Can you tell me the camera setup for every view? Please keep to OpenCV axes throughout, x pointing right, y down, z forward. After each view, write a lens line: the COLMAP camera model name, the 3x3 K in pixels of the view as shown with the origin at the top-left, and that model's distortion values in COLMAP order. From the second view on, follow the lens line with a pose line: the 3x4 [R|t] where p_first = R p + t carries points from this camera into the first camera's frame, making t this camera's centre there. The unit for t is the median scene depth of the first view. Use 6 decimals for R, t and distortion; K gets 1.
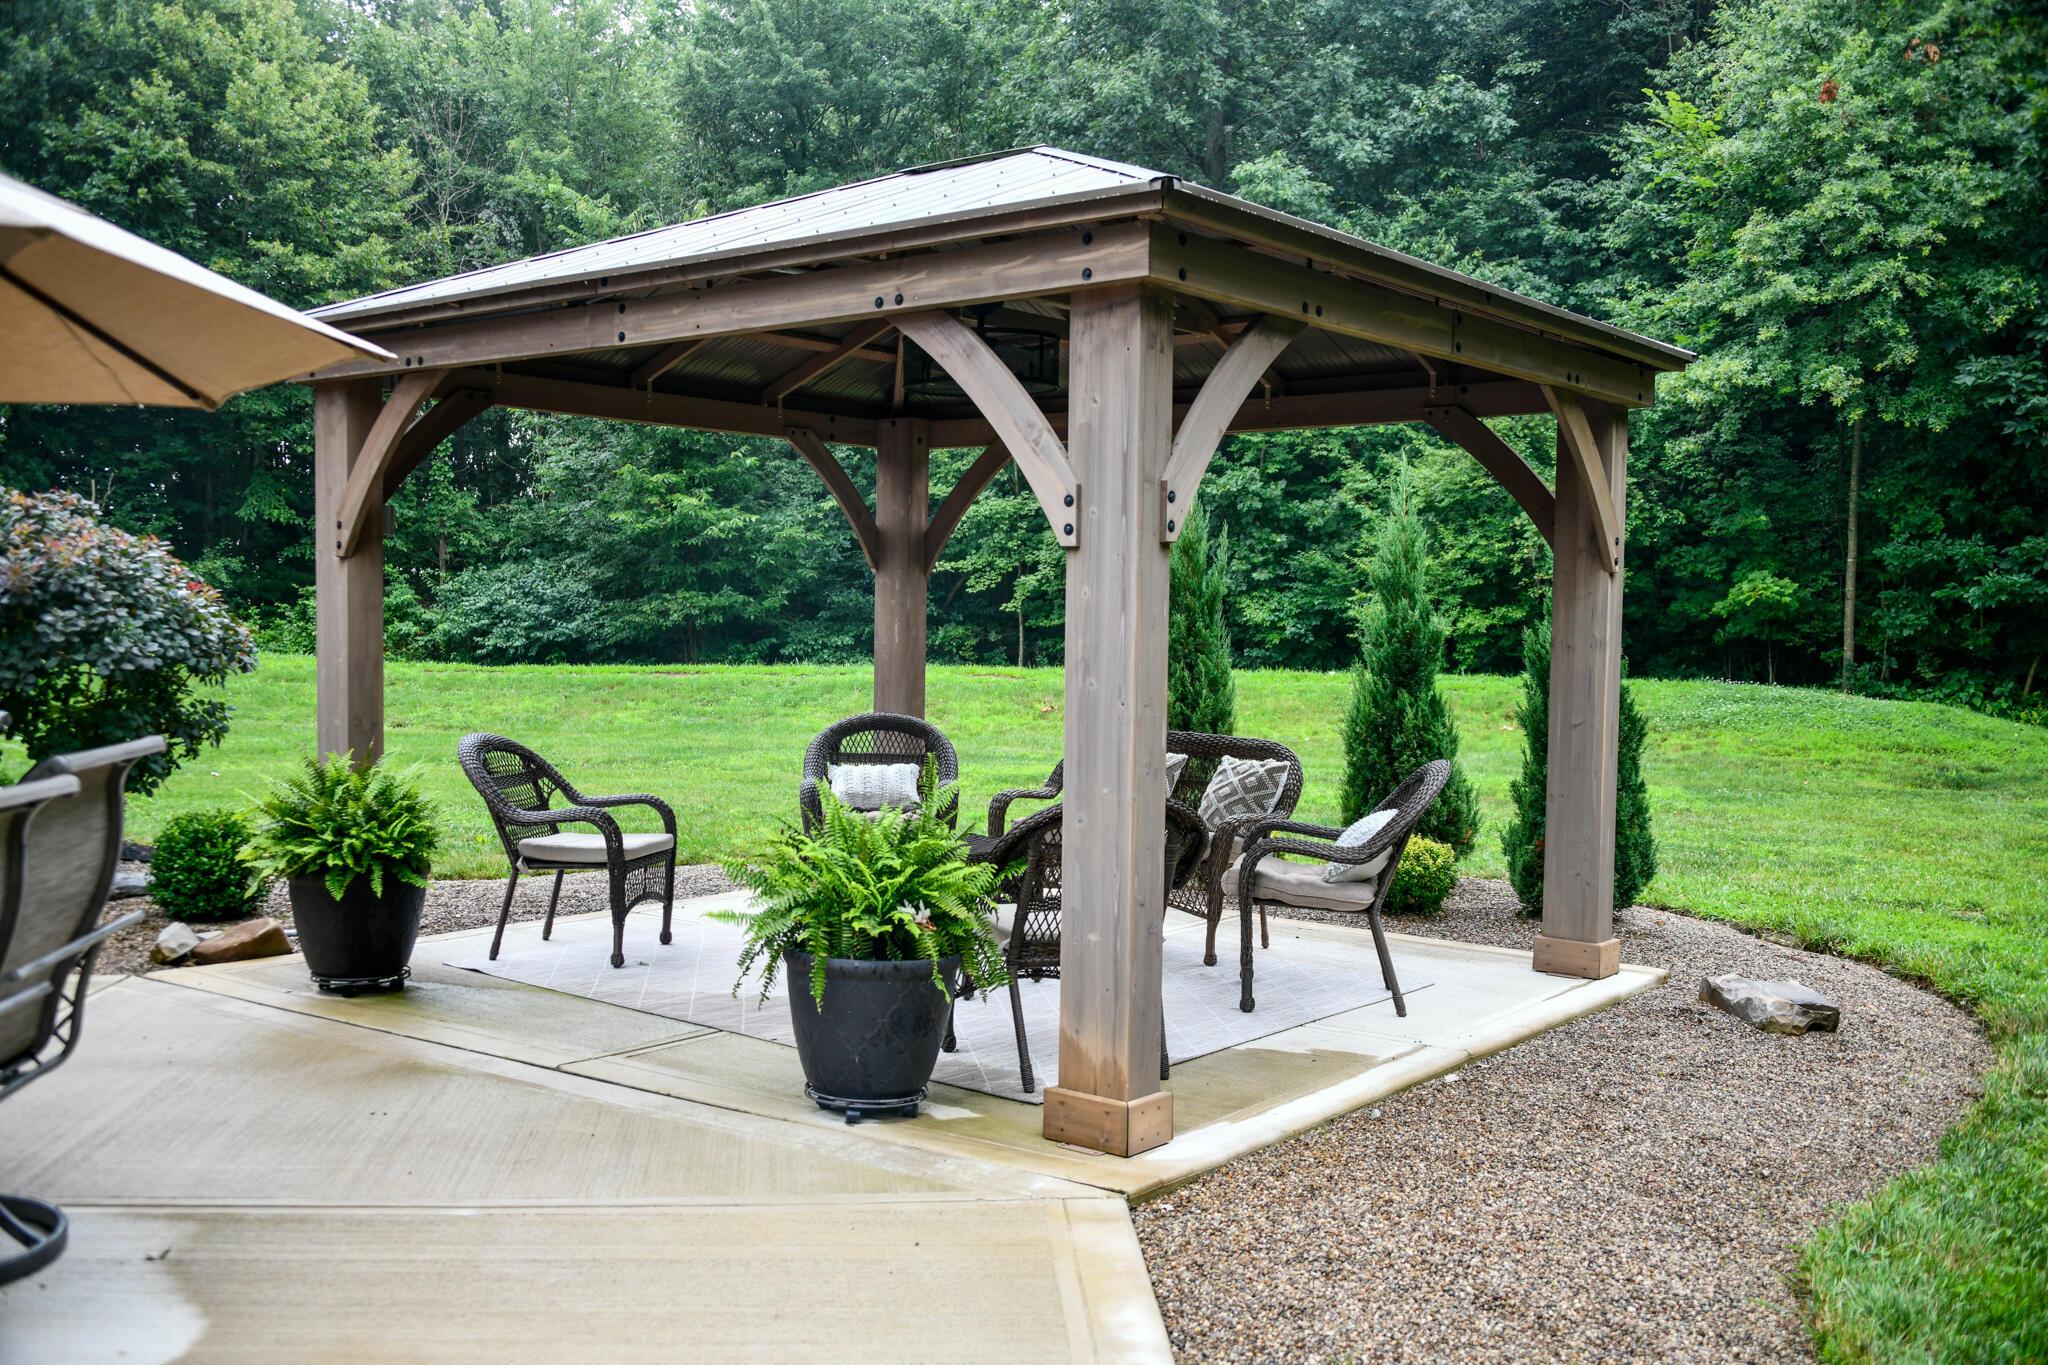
lens RADIAL K [[1834.1, 0, 1024.0], [0, 1834.1, 682.5], [0, 0, 1]] dist [-0.026472, -0.002363]
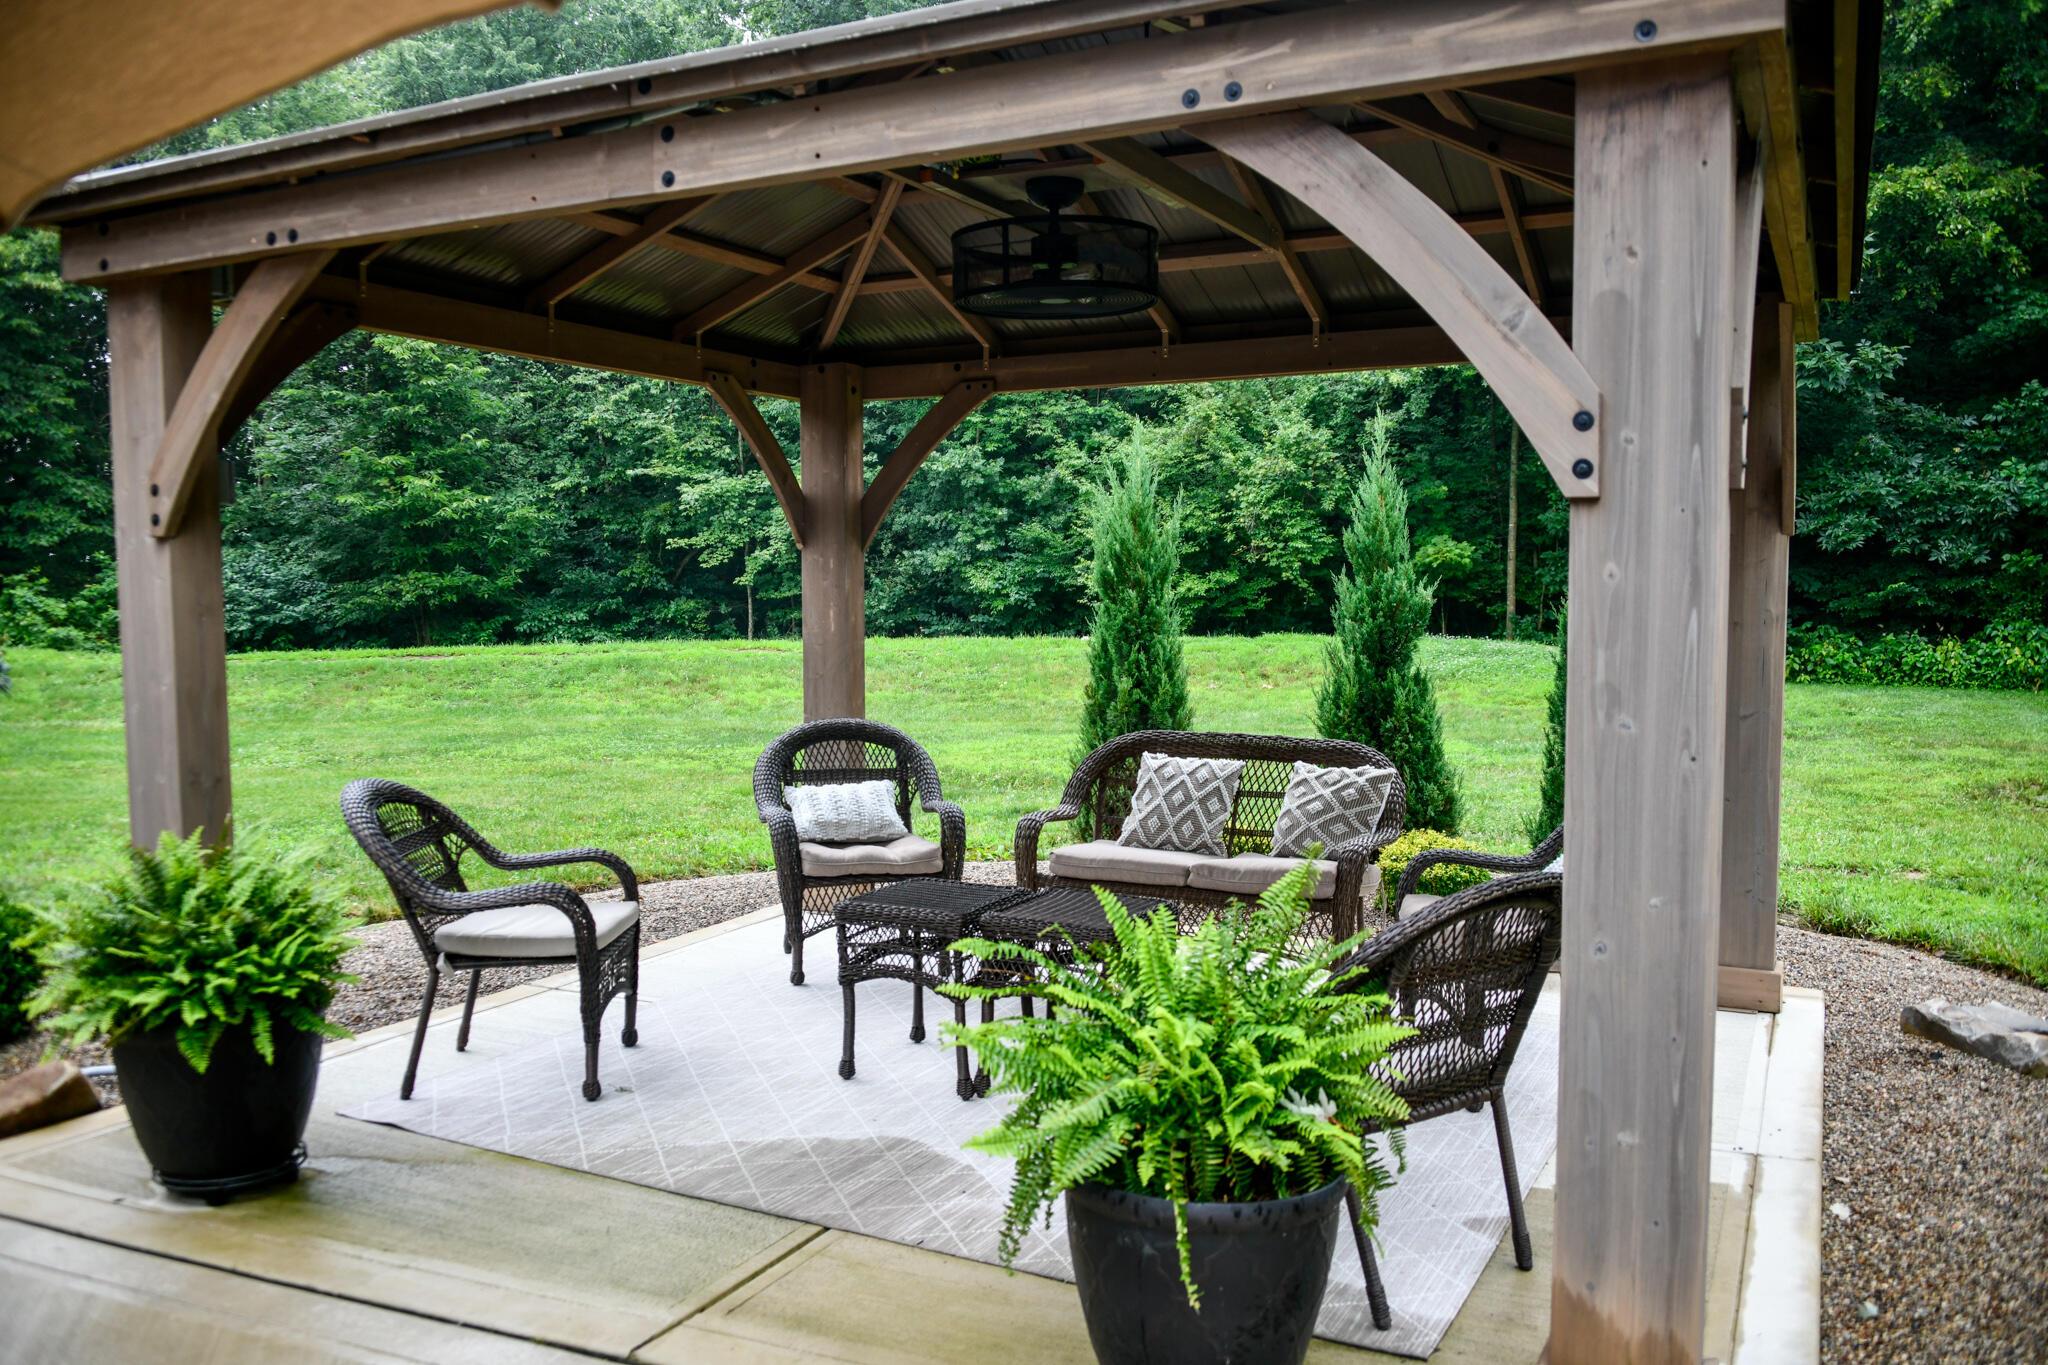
lens RADIAL K [[1581.6, 0, 1008.1], [0, 1581.6, 680.4], [0, 0, 1]] dist [-0.038213, -0.002279]
pose [[0.979511, -0.032484, 0.198755, -0.049724], [0.027485, 0.999234, 0.027860, -0.006350], [-0.199507, -0.021827, 0.979653, 0.100375]]
